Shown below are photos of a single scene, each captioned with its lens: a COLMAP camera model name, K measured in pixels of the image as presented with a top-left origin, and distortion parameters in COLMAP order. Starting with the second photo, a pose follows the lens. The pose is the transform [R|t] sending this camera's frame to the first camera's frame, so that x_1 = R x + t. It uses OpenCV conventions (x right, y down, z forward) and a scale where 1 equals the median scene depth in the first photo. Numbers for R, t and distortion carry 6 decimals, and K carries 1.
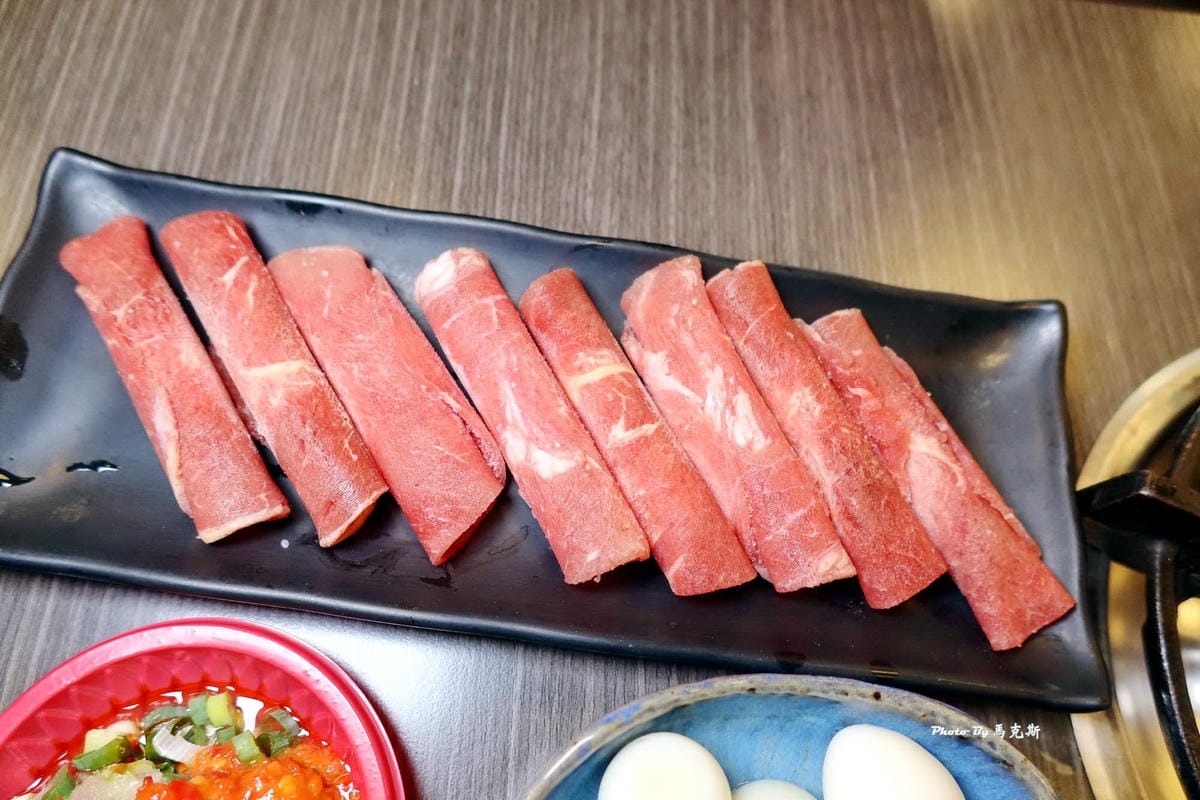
lens RADIAL K [[824.8, 0, 600.0], [0, 824.8, 400.0], [0, 0, 1]] dist [-0.007413, 0.000558]
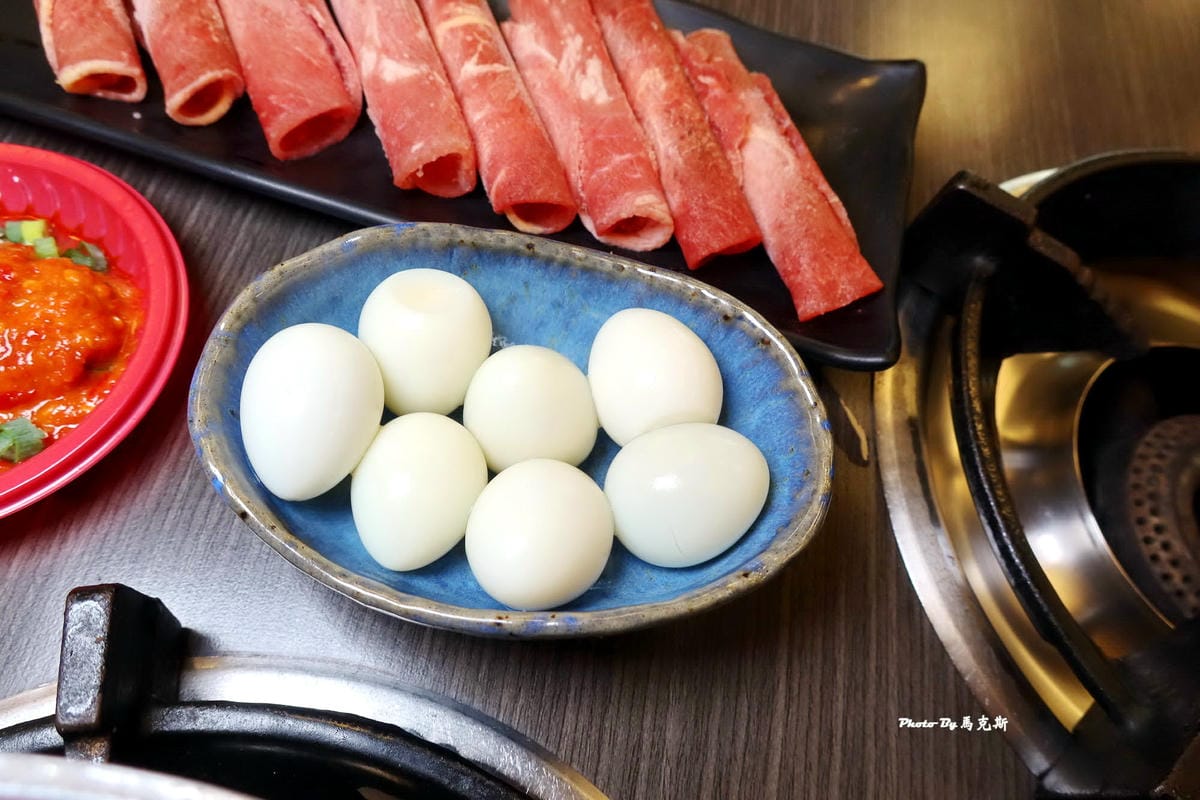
lens RADIAL K [[824.8, 0, 600.0], [0, 824.8, 400.0], [0, 0, 1]] dist [-0.007413, 0.000558]
pose [[0.987738, 0.156100, -0.002316, 0.253203], [-0.155633, 0.983396, -0.093328, 0.525254], [-0.012291, 0.092544, 0.995633, -0.002156]]
